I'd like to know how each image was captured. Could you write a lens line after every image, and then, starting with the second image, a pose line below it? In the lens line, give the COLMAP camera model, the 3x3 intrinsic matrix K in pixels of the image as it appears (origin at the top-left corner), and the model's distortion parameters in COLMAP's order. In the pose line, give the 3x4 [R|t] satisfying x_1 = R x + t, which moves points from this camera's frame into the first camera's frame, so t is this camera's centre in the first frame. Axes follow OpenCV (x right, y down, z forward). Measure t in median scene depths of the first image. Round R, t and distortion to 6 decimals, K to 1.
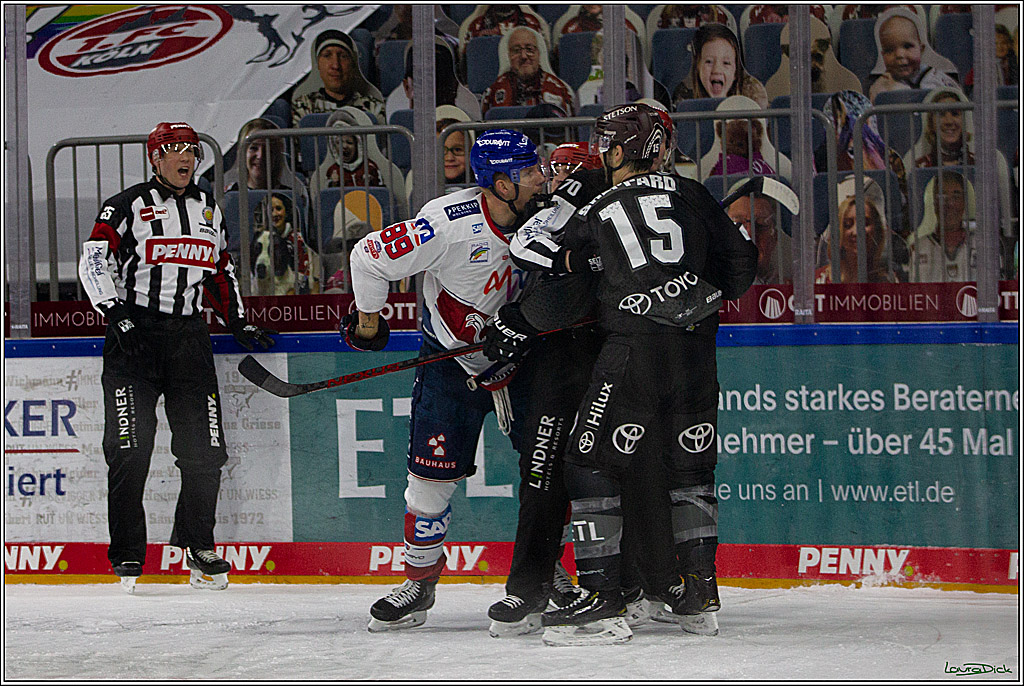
lens RADIAL K [[4467.4, 0, 512.0], [0, 4467.4, 343.0], [0, 0, 1]] dist [-0.183011, -5.976287]
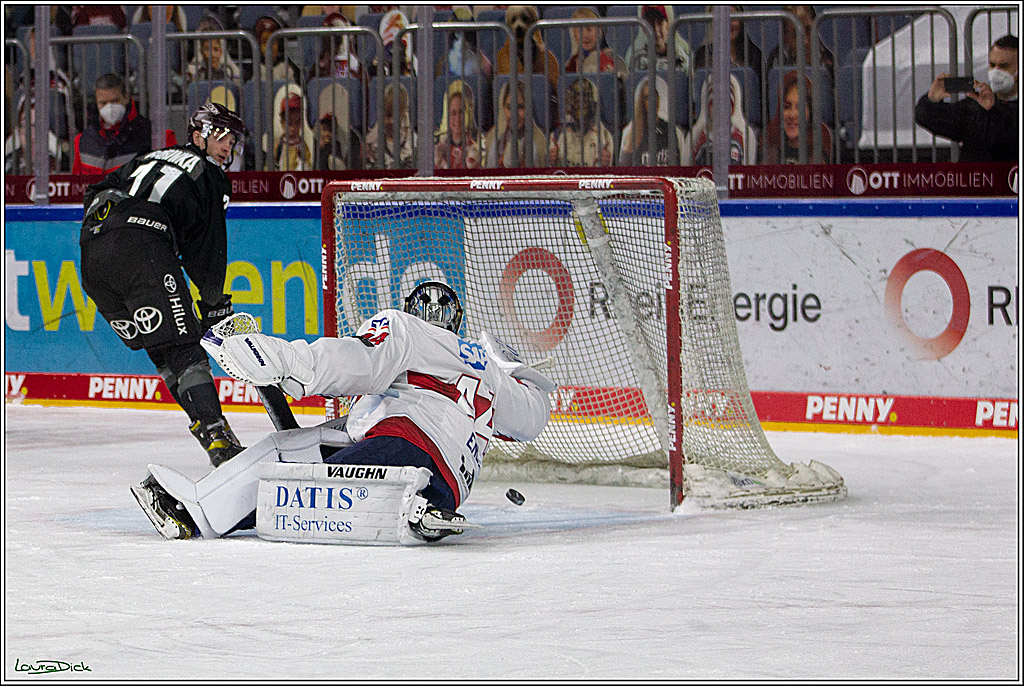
lens RADIAL K [[4467.4, 0, 512.0], [0, 4467.4, 343.0], [0, 0, 1]] dist [-0.183011, -5.976287]
pose [[0.968332, 0.020122, -0.248853, 0.170086], [-0.012177, 0.999367, 0.033421, -0.002861], [0.249368, -0.029333, 0.967965, -0.071736]]
